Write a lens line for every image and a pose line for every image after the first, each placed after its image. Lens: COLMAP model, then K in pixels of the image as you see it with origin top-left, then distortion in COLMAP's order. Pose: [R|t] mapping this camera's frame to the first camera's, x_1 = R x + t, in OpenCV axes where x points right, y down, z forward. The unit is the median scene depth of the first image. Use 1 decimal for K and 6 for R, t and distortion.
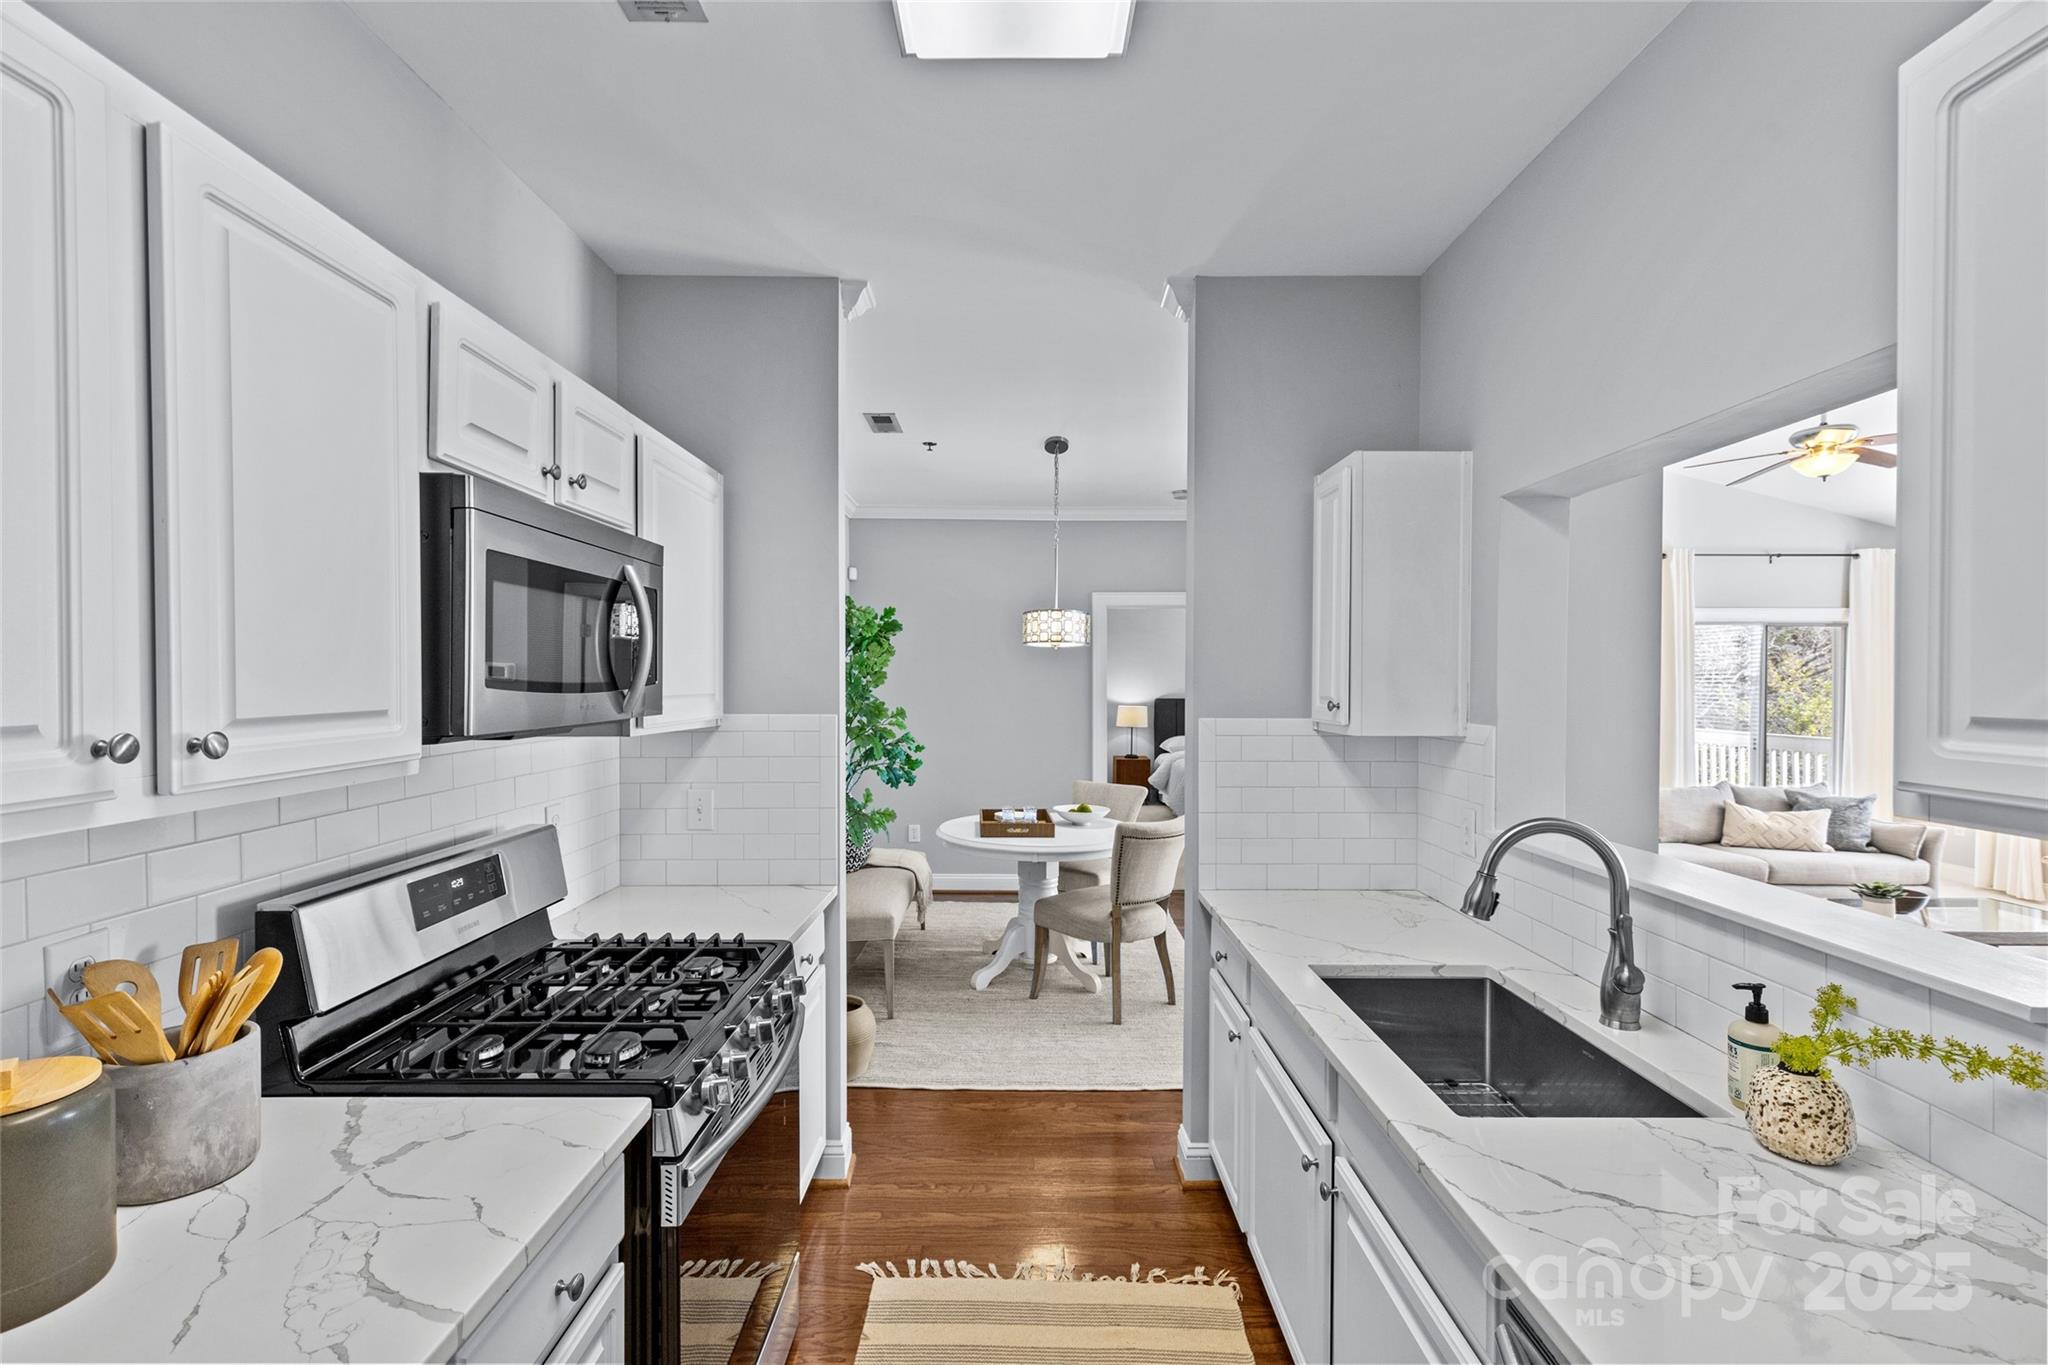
lens RADIAL K [[911.8, 0, 1020.9], [0, 911.8, 689.0], [0, 0, 1]] dist [0.006763, -0.001717]
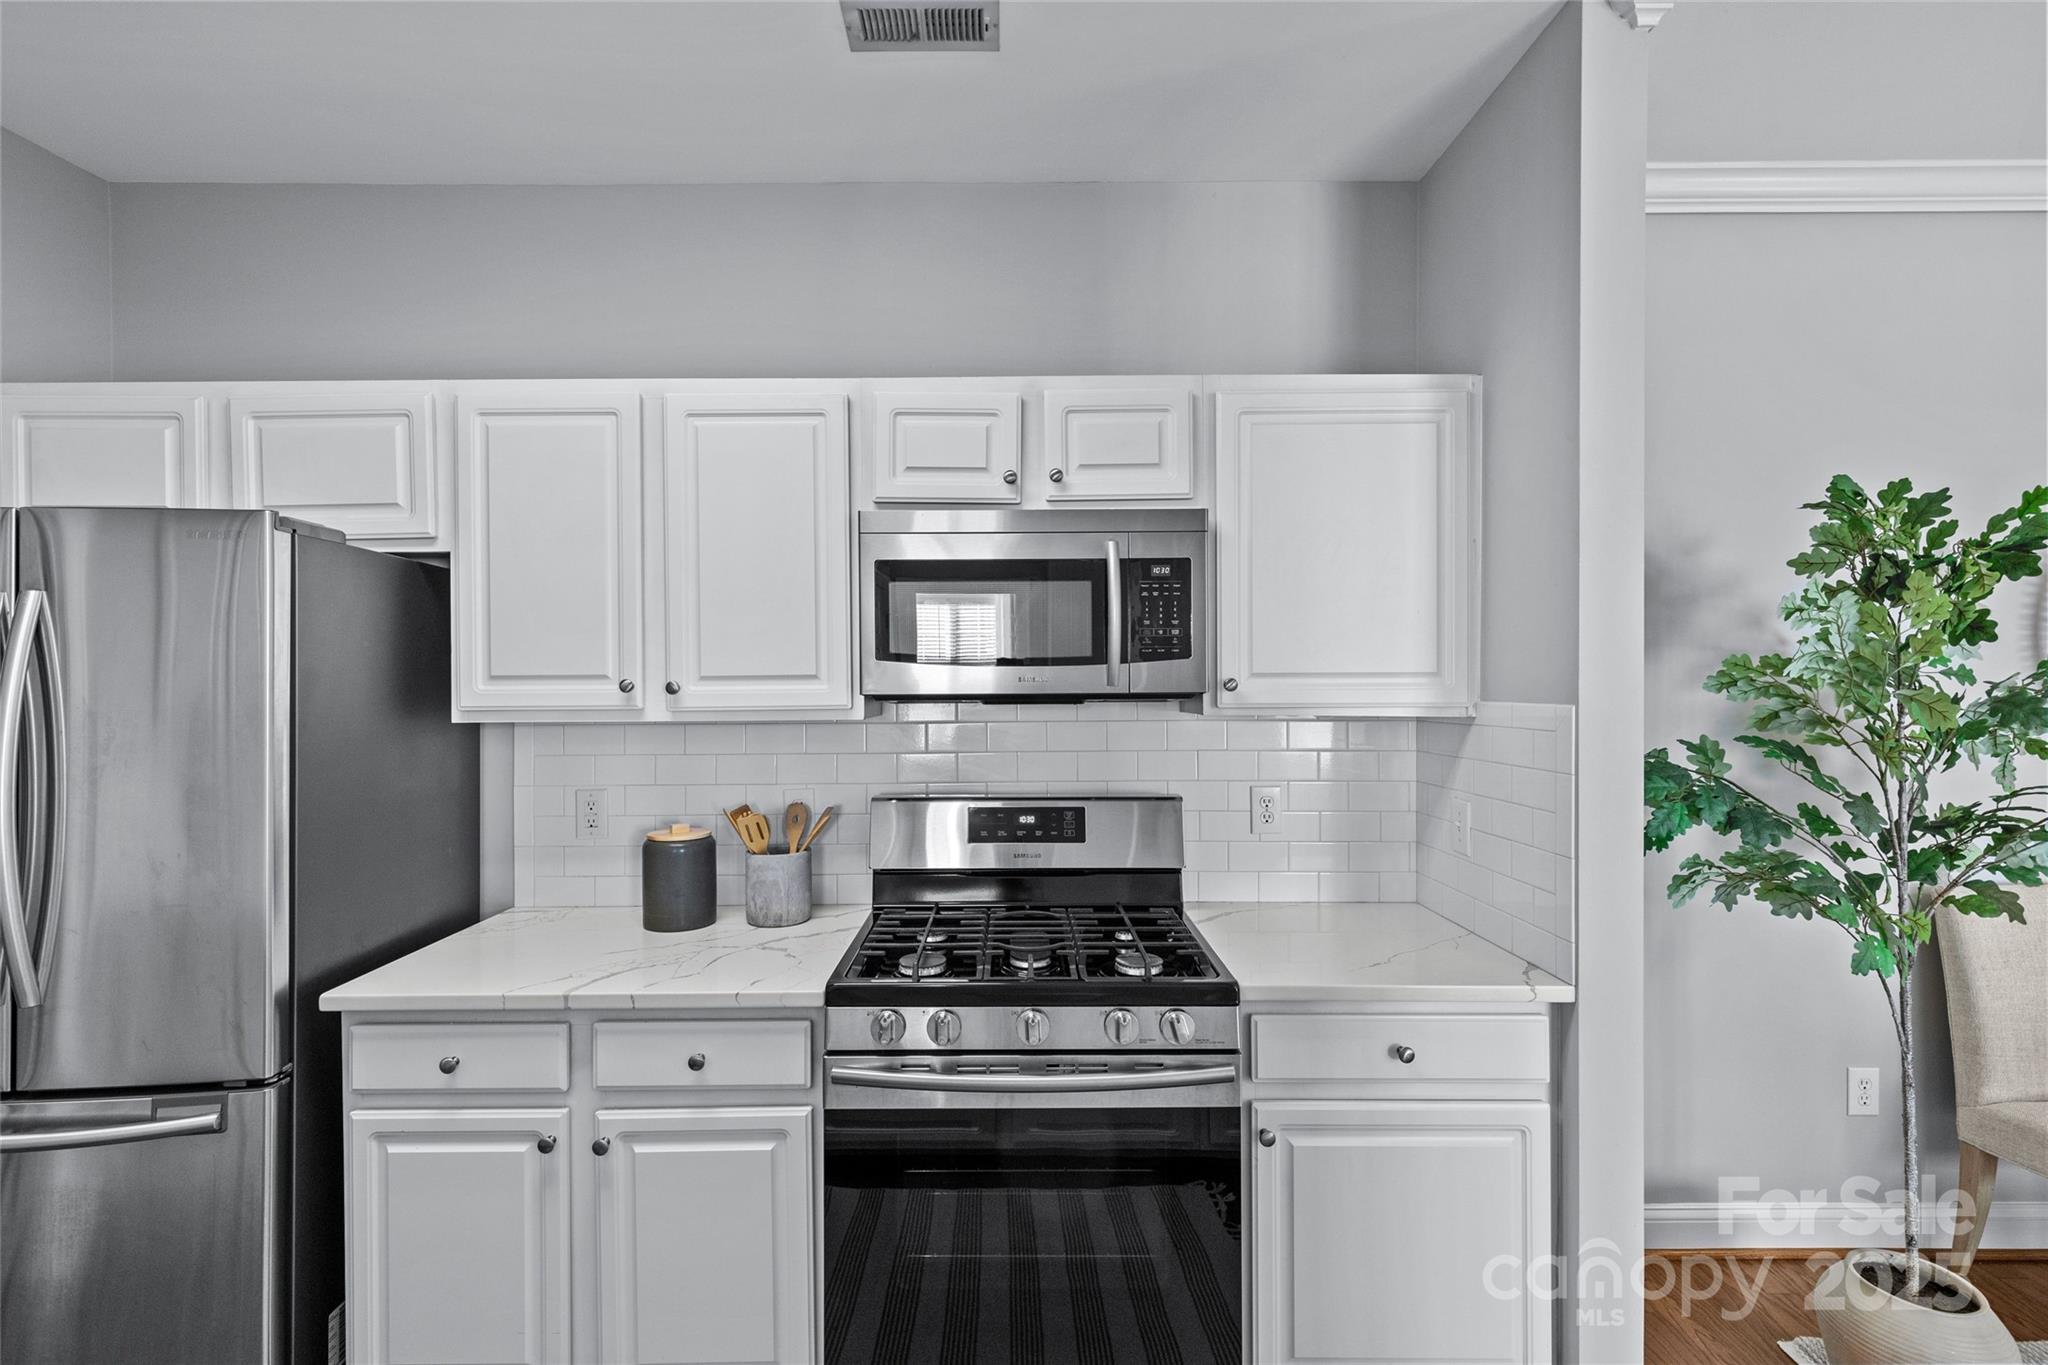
lens RADIAL K [[911.8, 0, 1032.7], [0, 911.8, 688.7], [0, 0, 1]] dist [0.006763, -0.001717]
pose [[0.008722, -0.002979, -0.999958, 0.591231], [-0.009456, 0.999951, -0.003061, 0.032651], [0.999917, 0.009482, 0.008693, 0.915053]]
